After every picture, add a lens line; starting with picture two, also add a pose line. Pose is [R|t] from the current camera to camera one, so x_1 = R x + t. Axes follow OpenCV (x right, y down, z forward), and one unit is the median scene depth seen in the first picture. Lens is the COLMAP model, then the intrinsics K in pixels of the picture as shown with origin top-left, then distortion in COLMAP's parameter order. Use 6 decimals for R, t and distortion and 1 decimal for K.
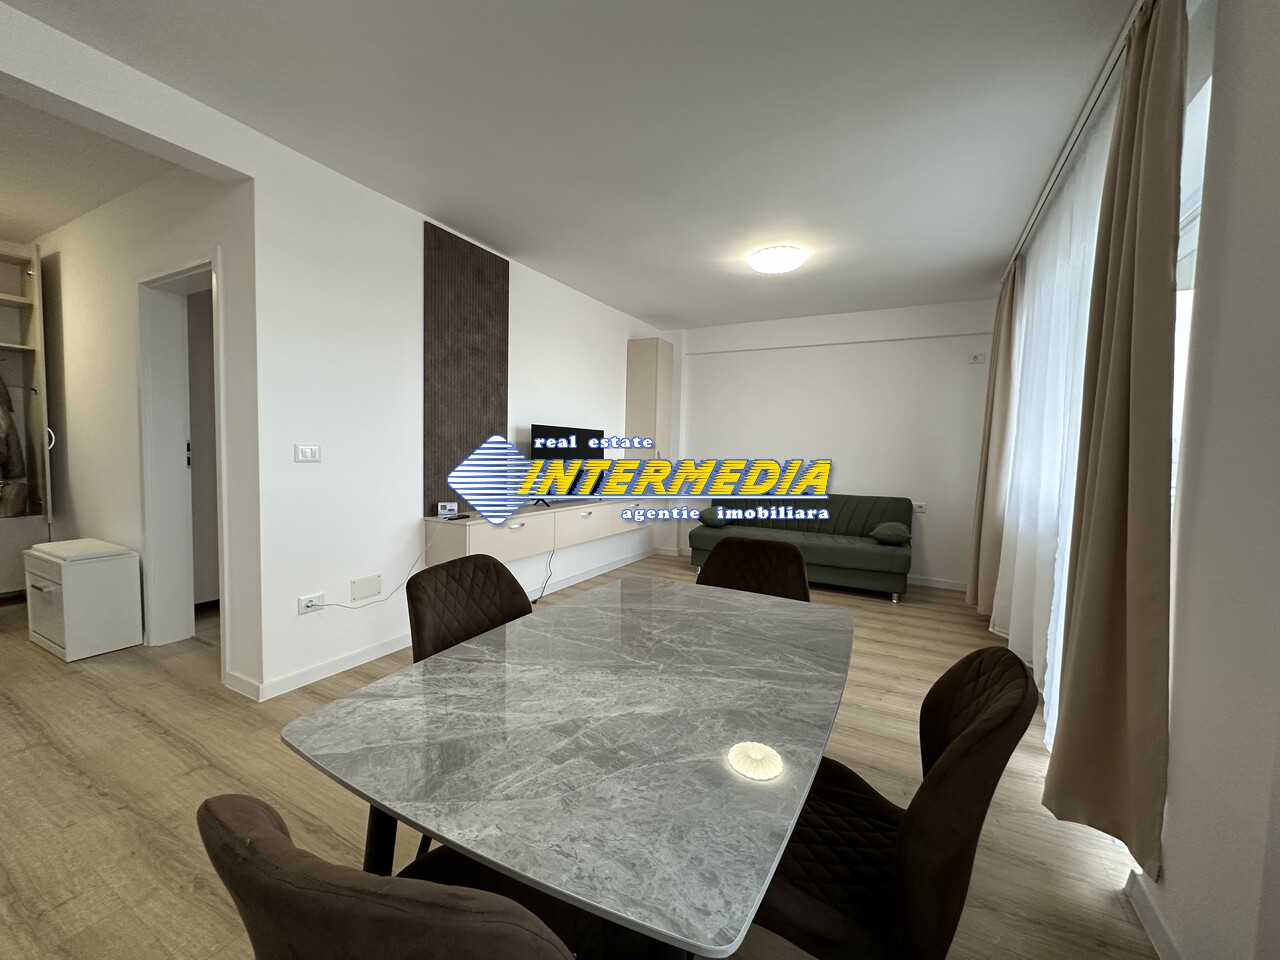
lens RADIAL K [[507.3, 0, 639.5], [0, 507.3, 481.7], [0, 0, 1]] dist [-0.001876, 0.000608]
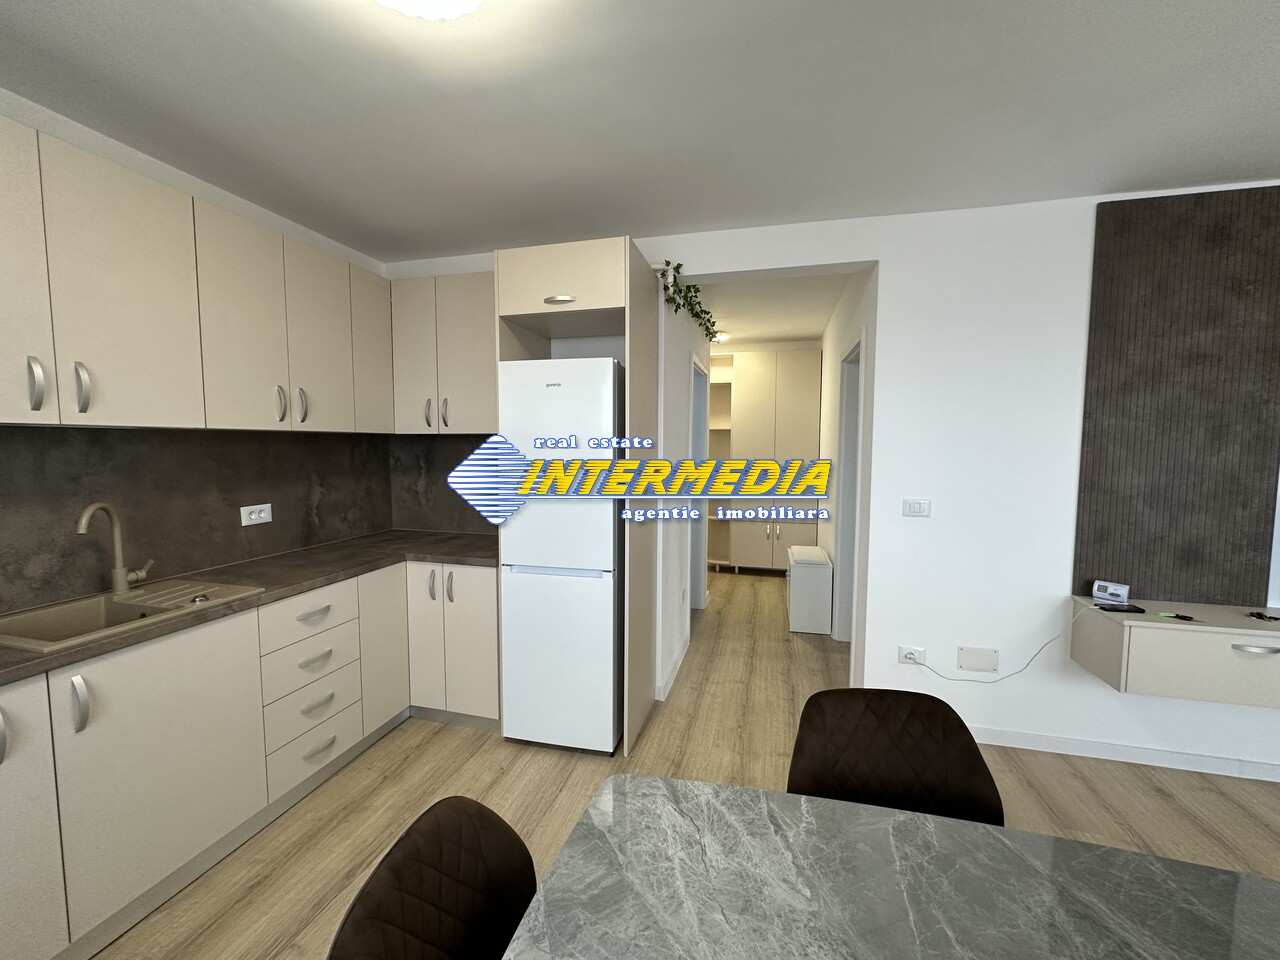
lens RADIAL K [[507.3, 0, 642.0], [0, 507.3, 479.5], [0, 0, 1]] dist [-0.001876, 0.000608]
pose [[0.237559, 0.043774, -0.970386, 0.153269], [-0.057334, 0.997874, 0.030978, -0.089762], [0.969680, 0.048277, 0.239564, 0.180219]]
